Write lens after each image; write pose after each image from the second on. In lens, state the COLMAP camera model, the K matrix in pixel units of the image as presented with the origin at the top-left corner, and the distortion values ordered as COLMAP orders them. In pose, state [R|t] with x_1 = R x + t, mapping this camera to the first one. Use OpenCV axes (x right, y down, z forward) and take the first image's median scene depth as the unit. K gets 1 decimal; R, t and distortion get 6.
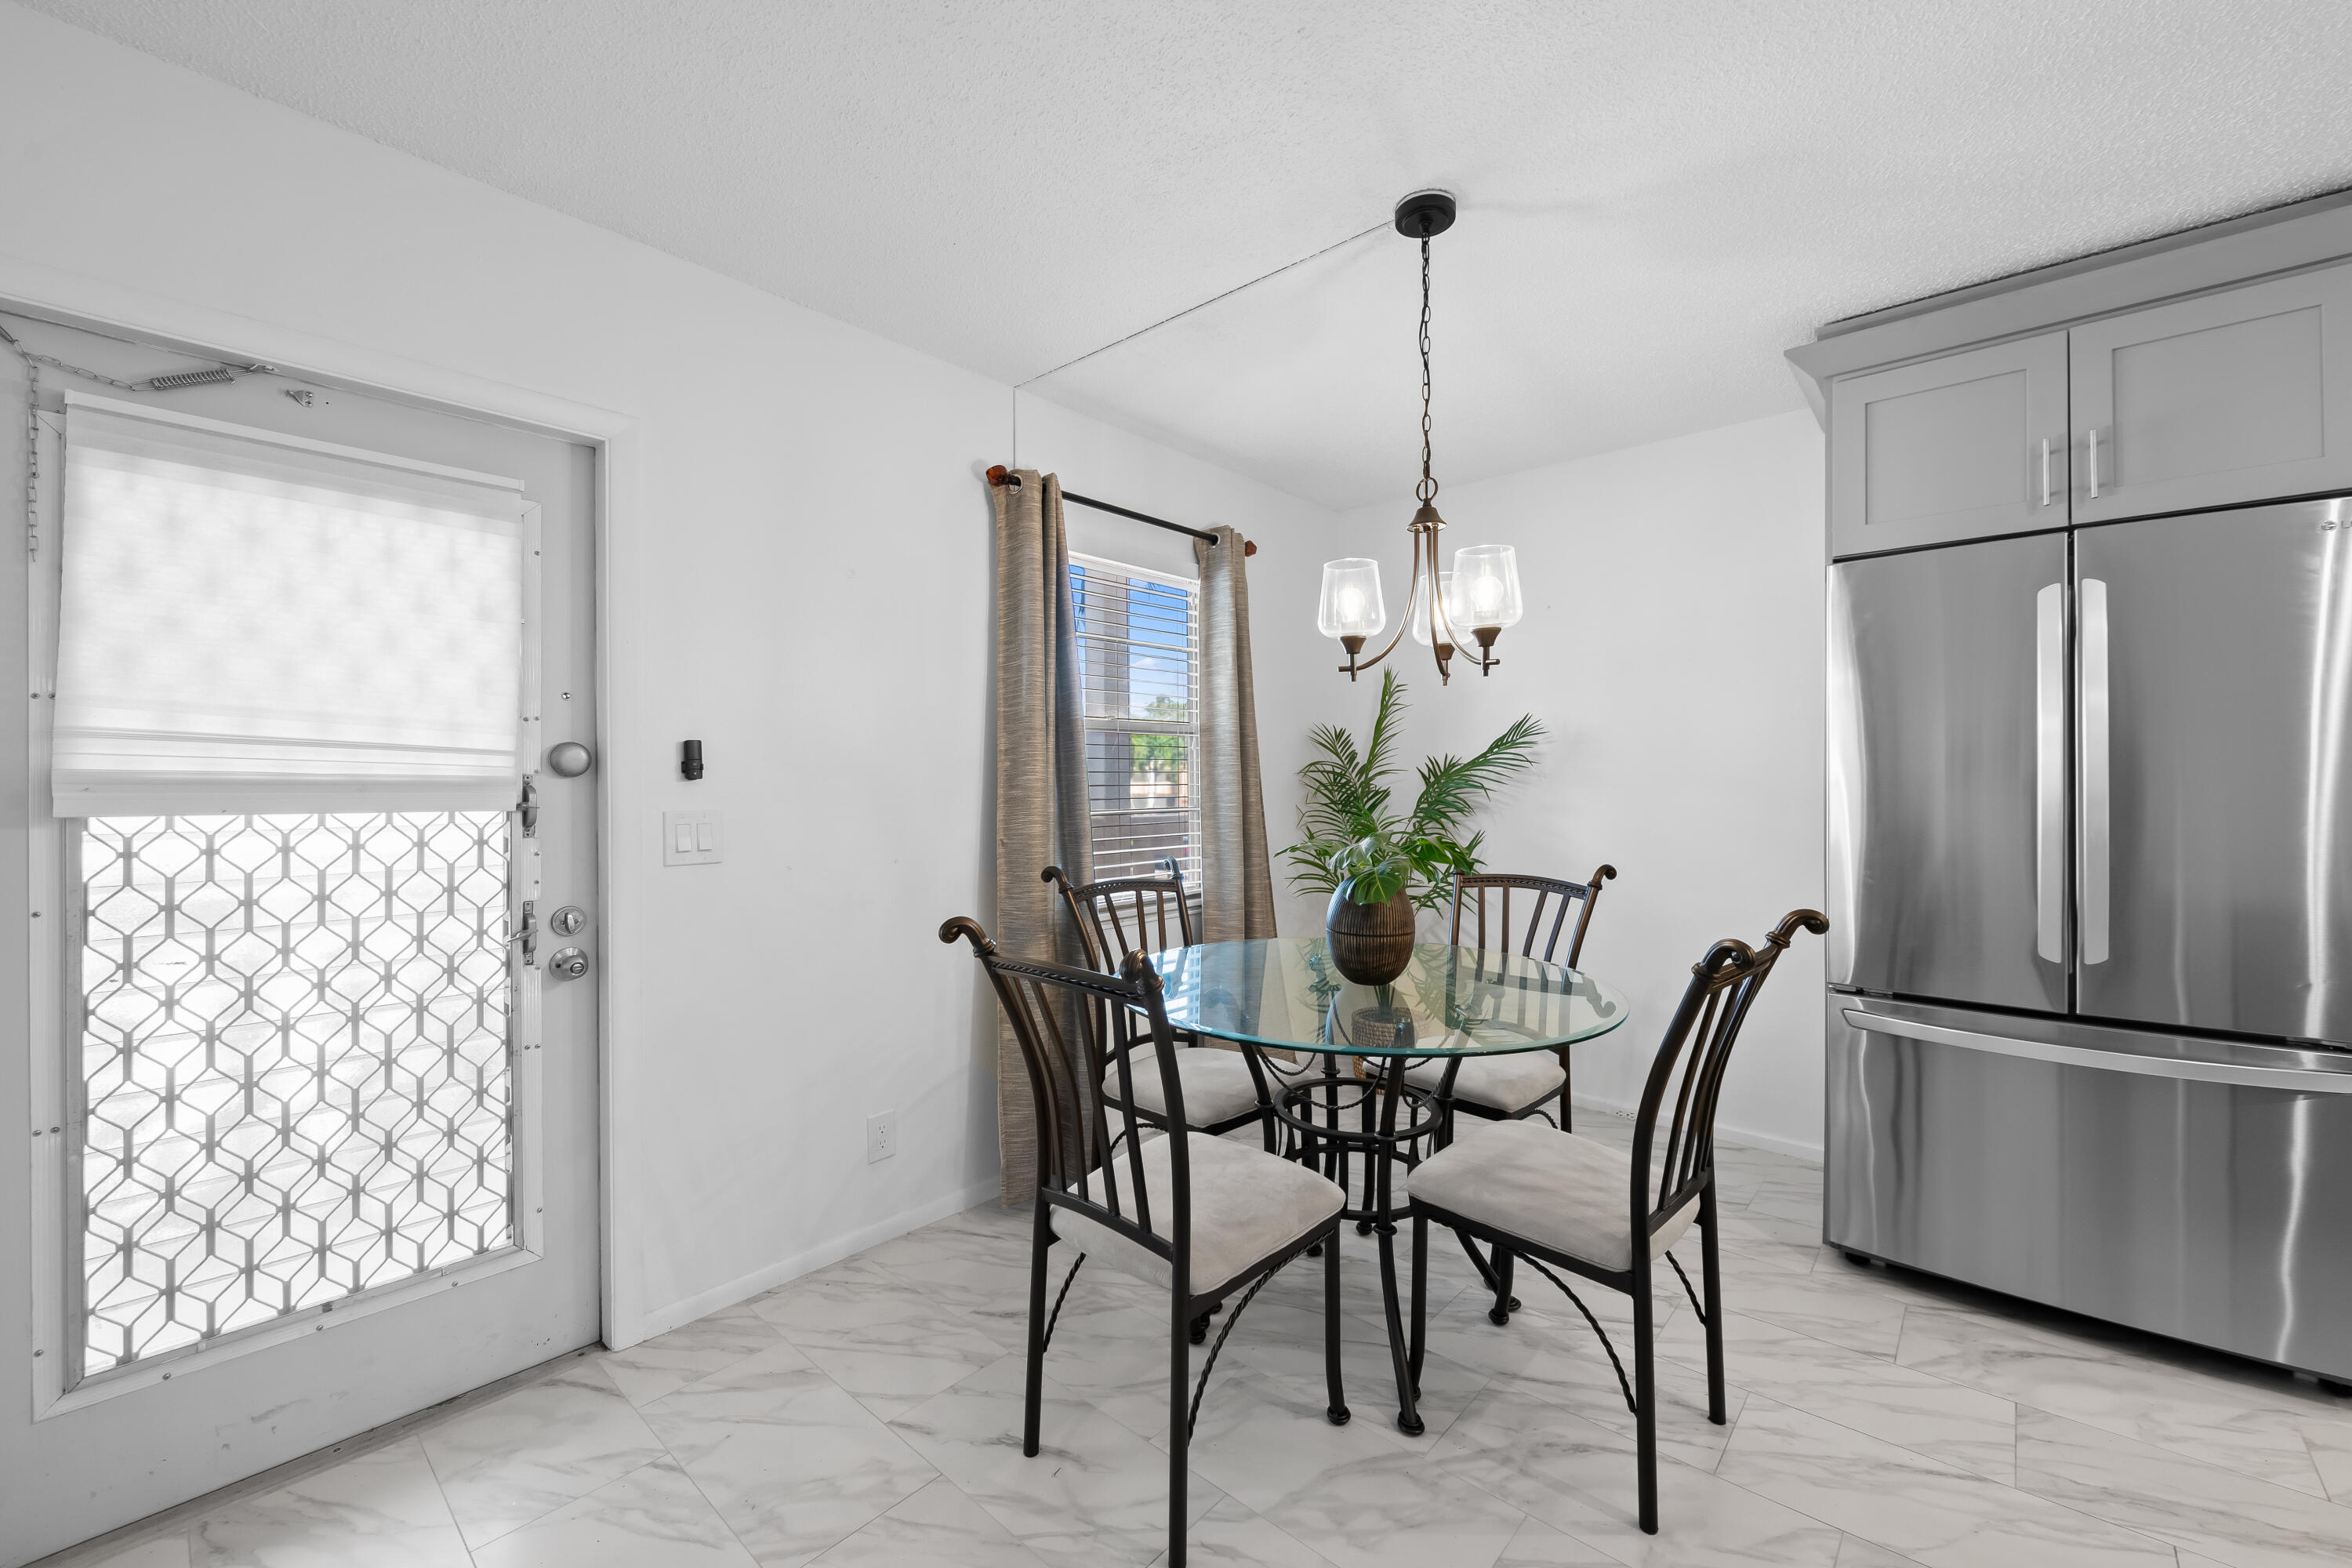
lens RADIAL K [[940.9, 0, 1188.7], [0, 940.9, 780.3], [0, 0, 1]] dist [0.001579, -0.002871]
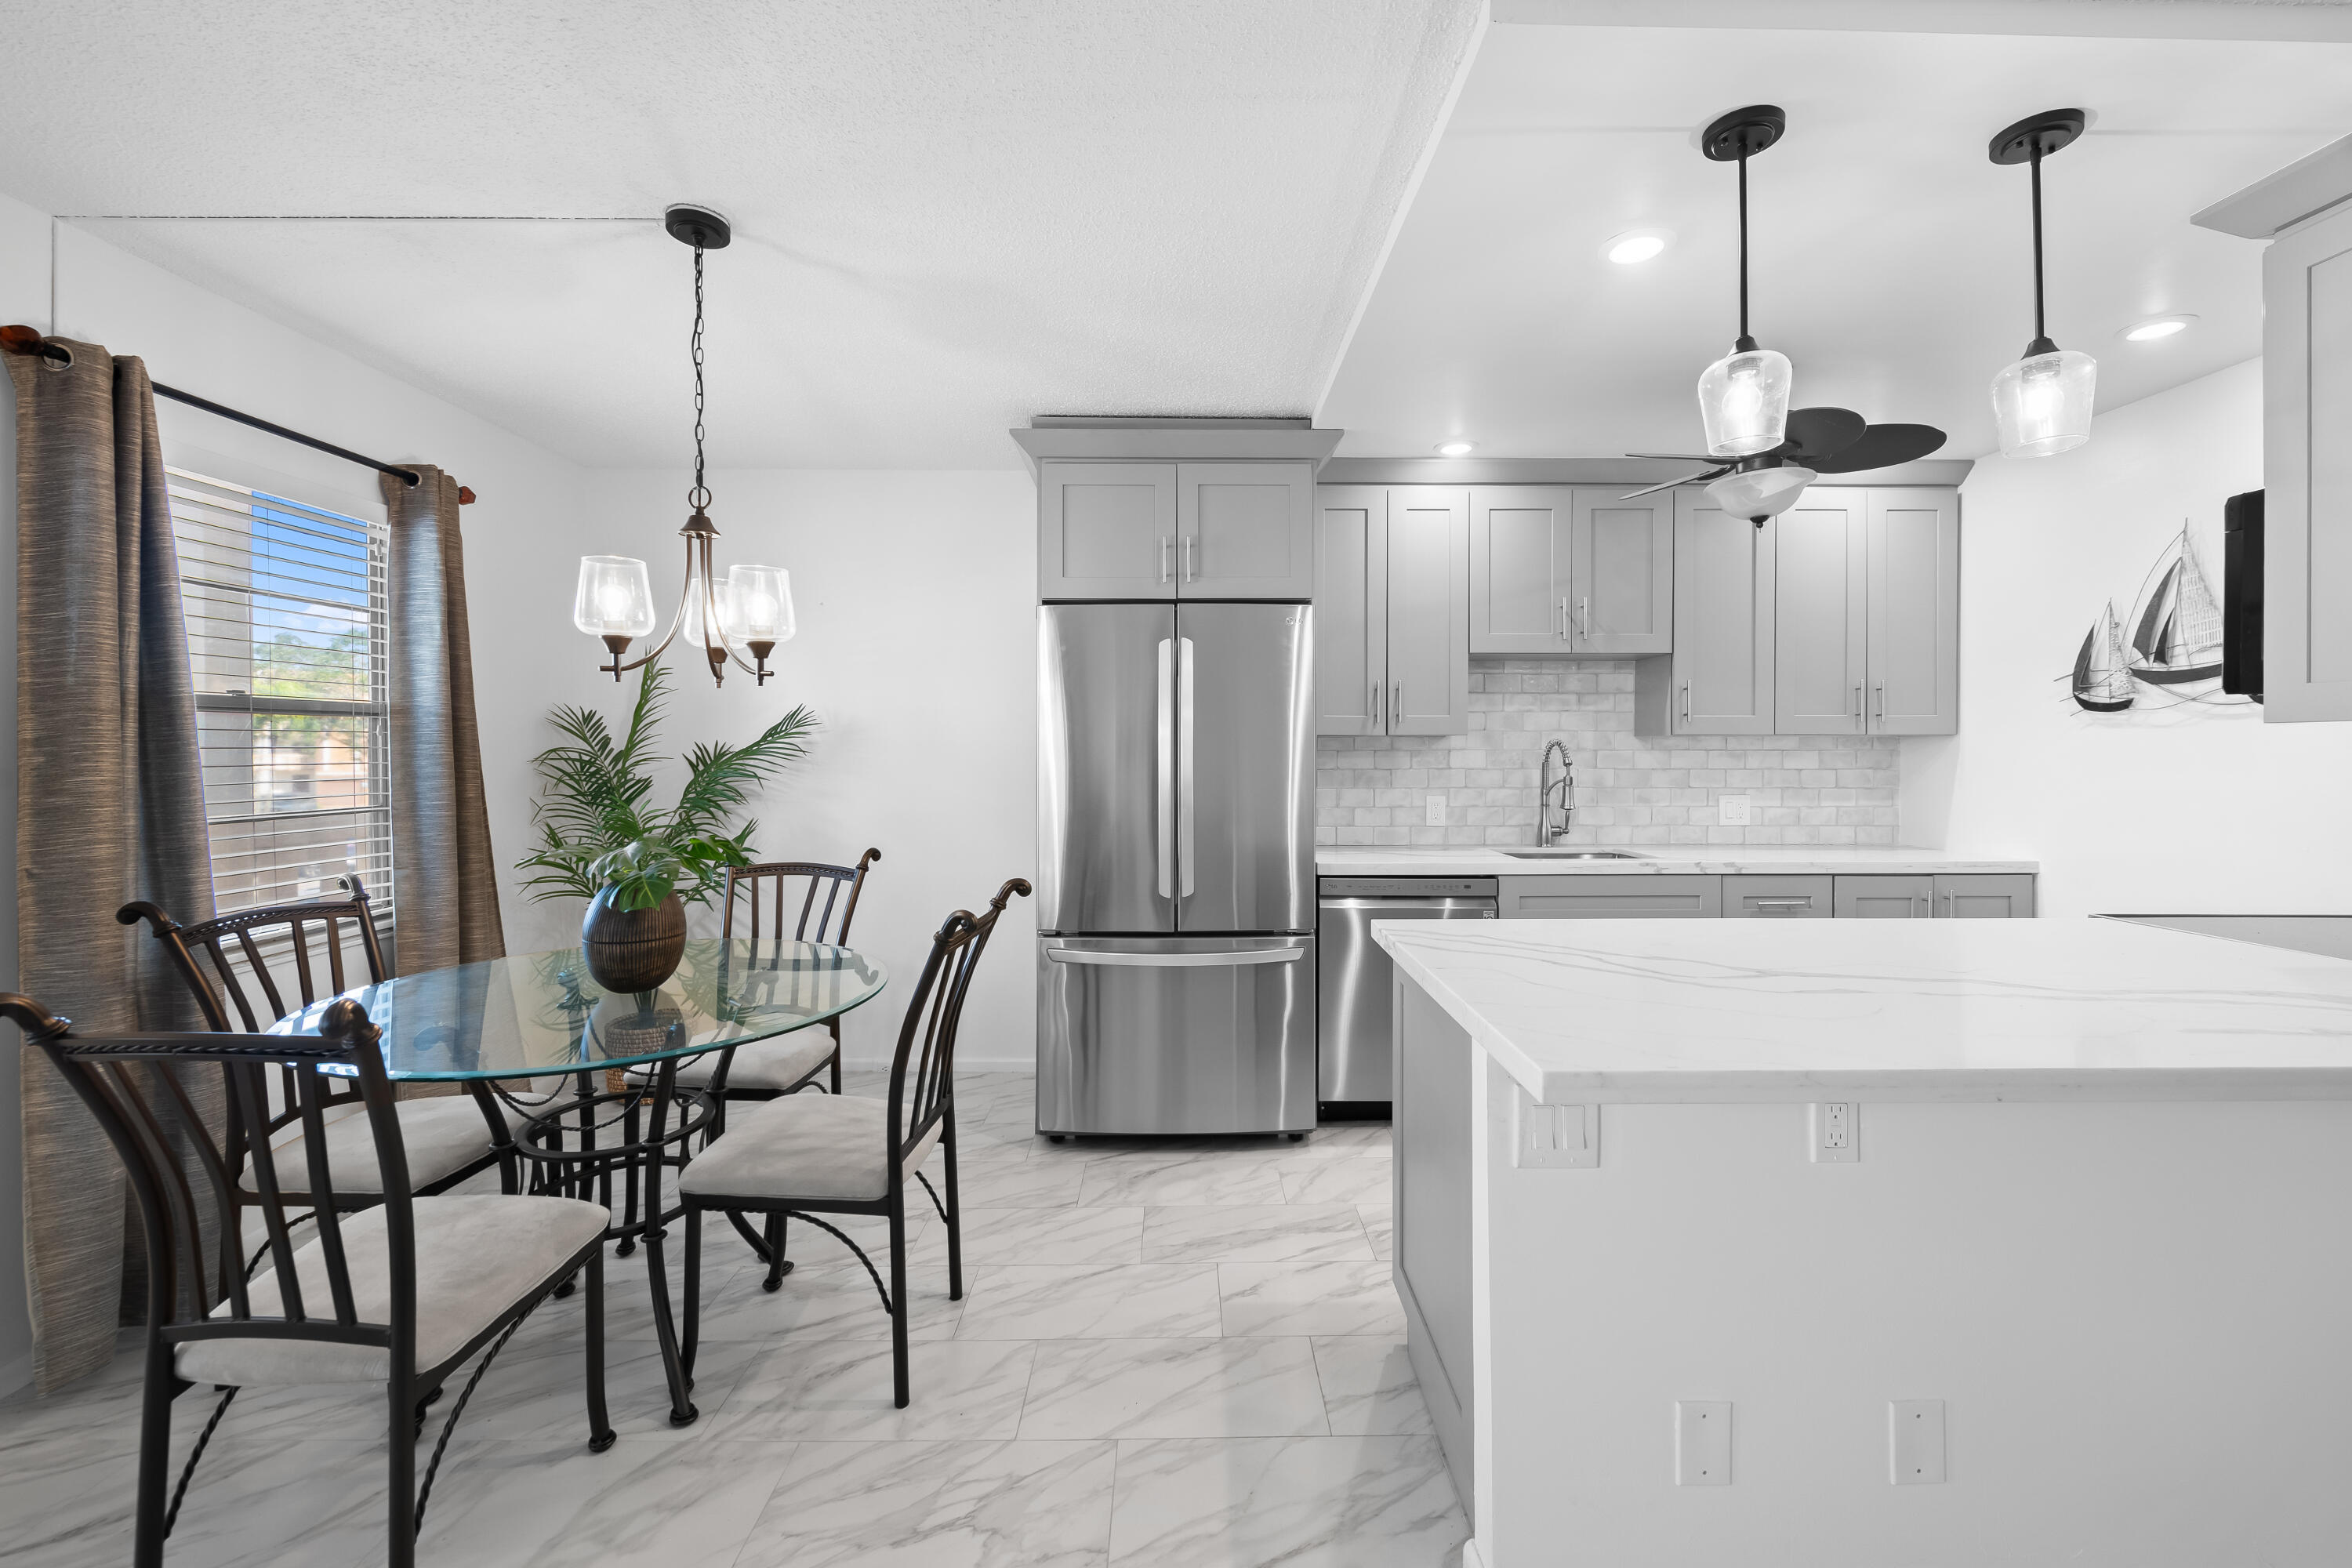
lens RADIAL K [[940.9, 0, 1183.8], [0, 940.9, 756.1], [0, 0, 1]] dist [0.001579, -0.002871]
pose [[0.743970, -0.000679, 0.668212, -0.037254], [-0.001404, 0.999996, 0.002578, -0.031186], [-0.668211, -0.002856, 0.743966, -0.106278]]
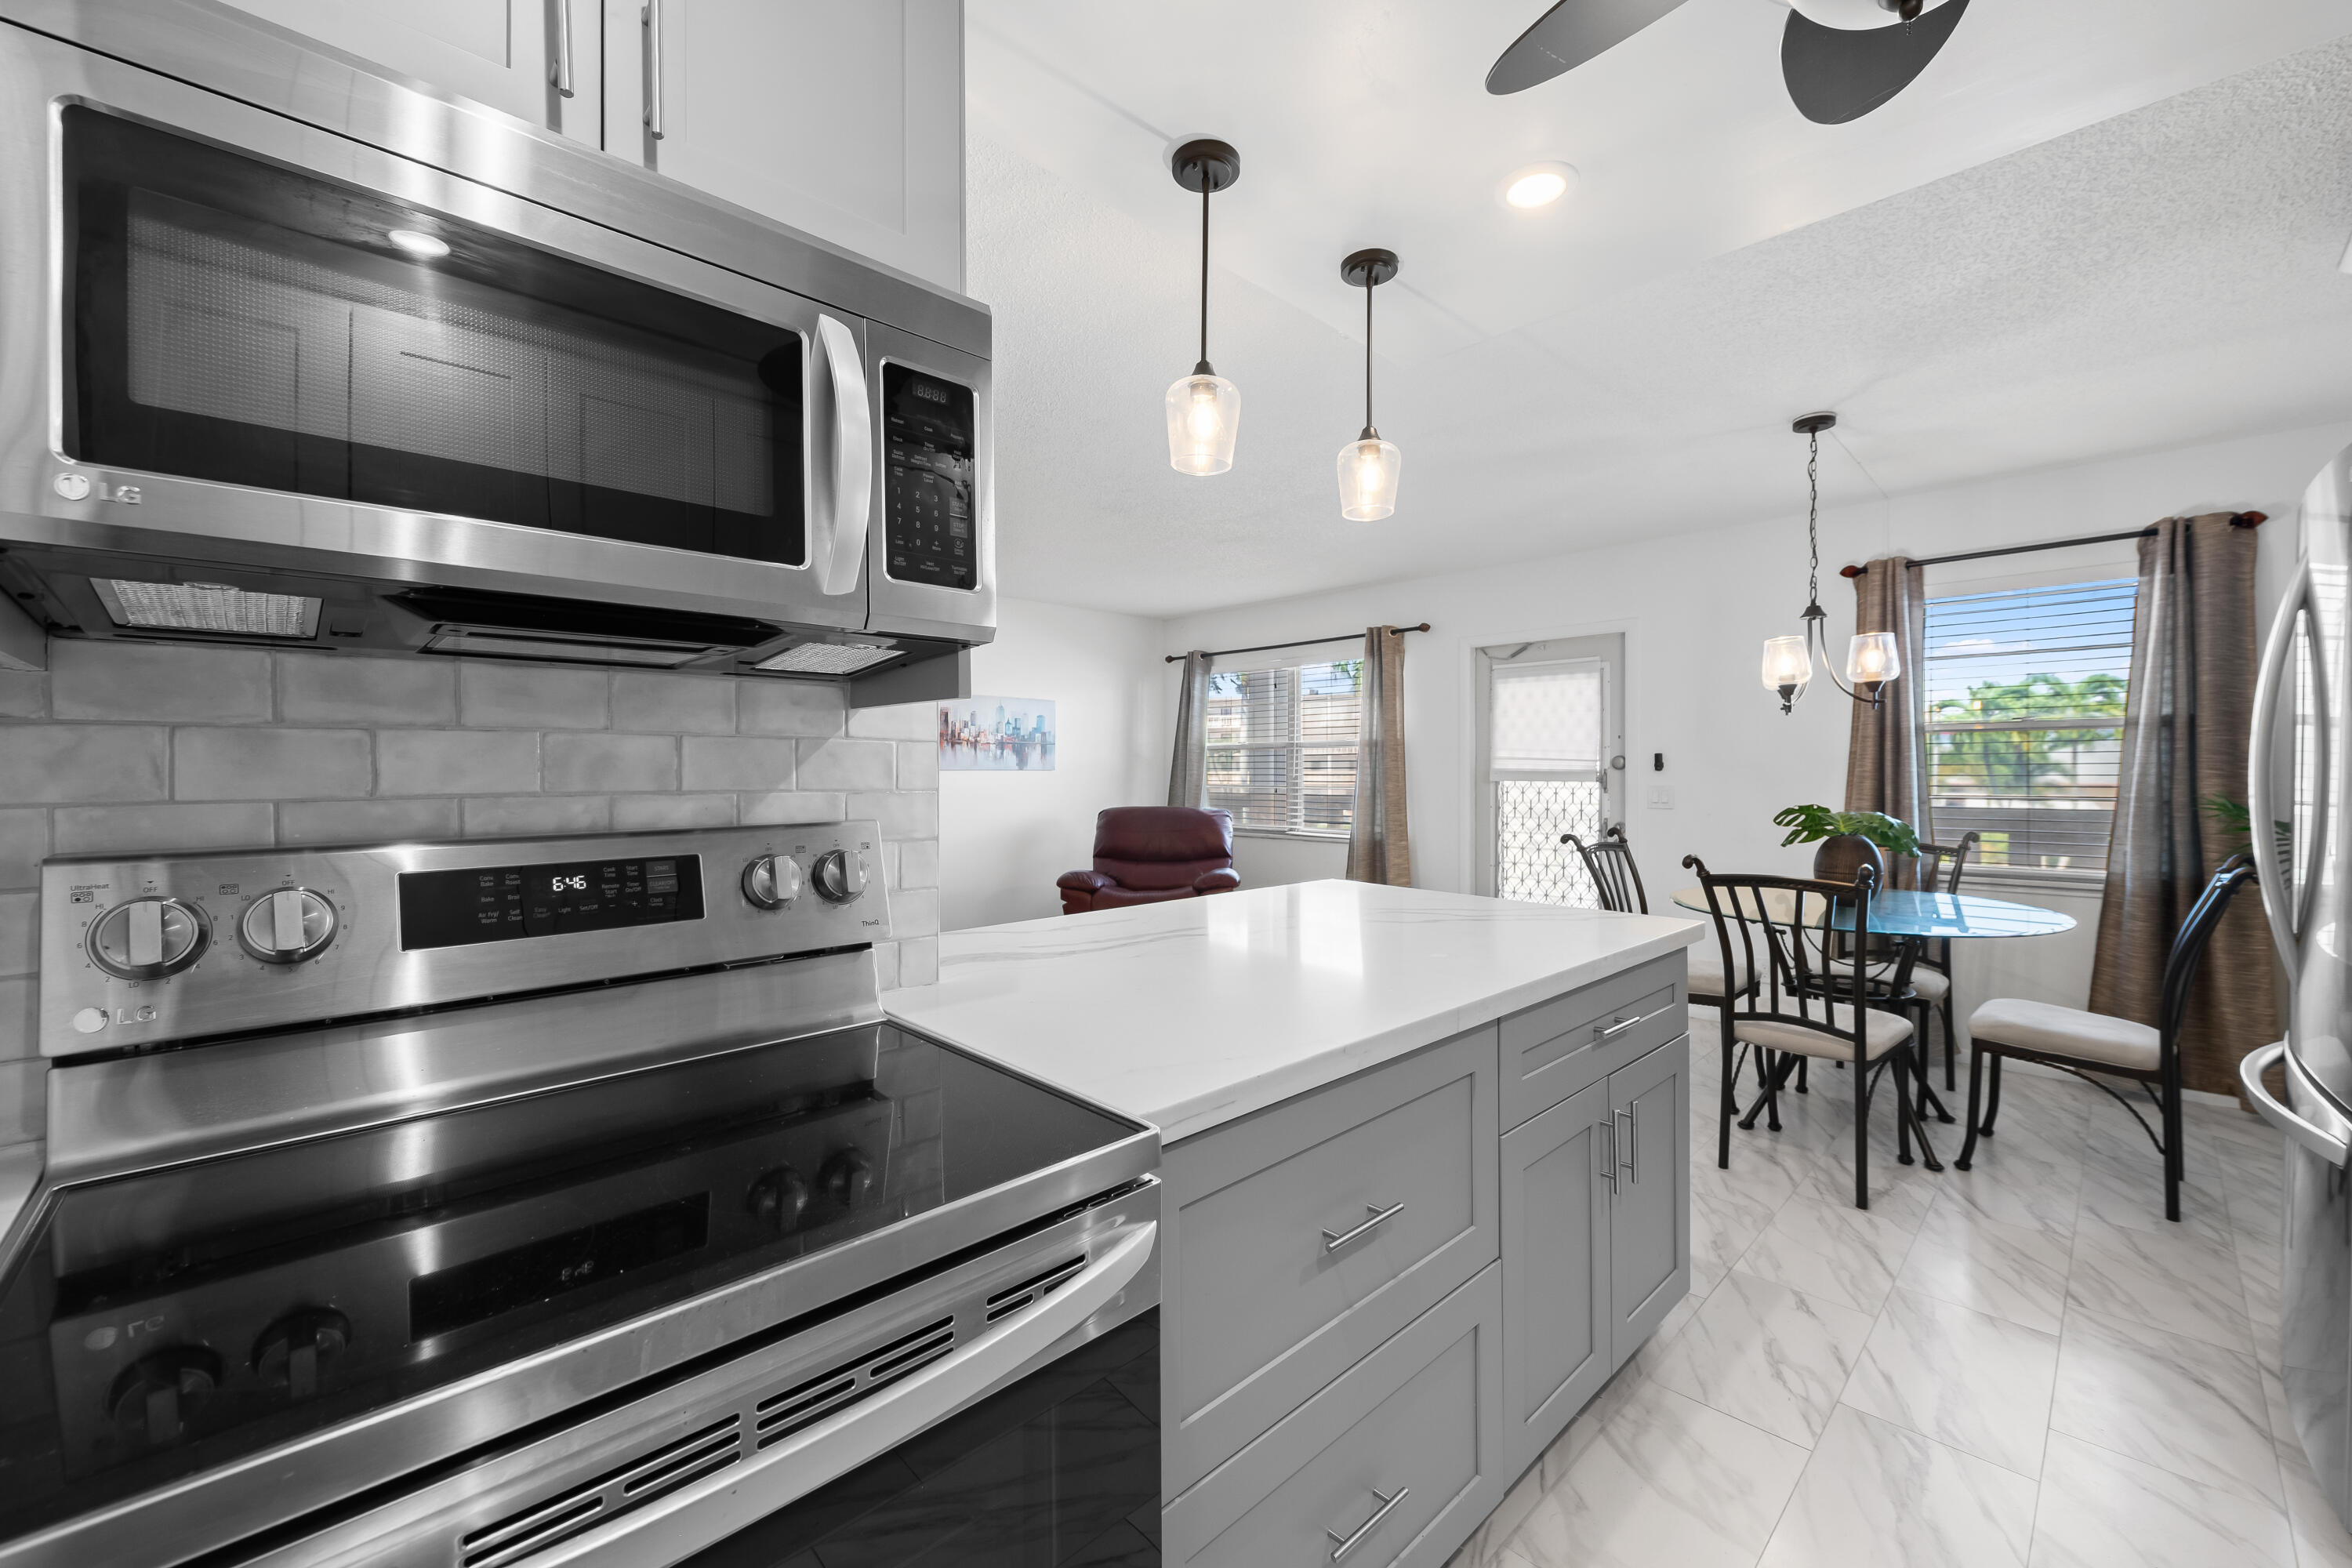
lens RADIAL K [[940.9, 0, 1177.9], [0, 940.9, 771.6], [0, 0, 1]] dist [0.001579, -0.002871]
pose [[-0.081930, 0.006964, -0.996614, 1.922531], [0.007579, 0.999951, 0.006364, -0.023256], [0.996609, -0.007032, -0.081979, 0.045881]]
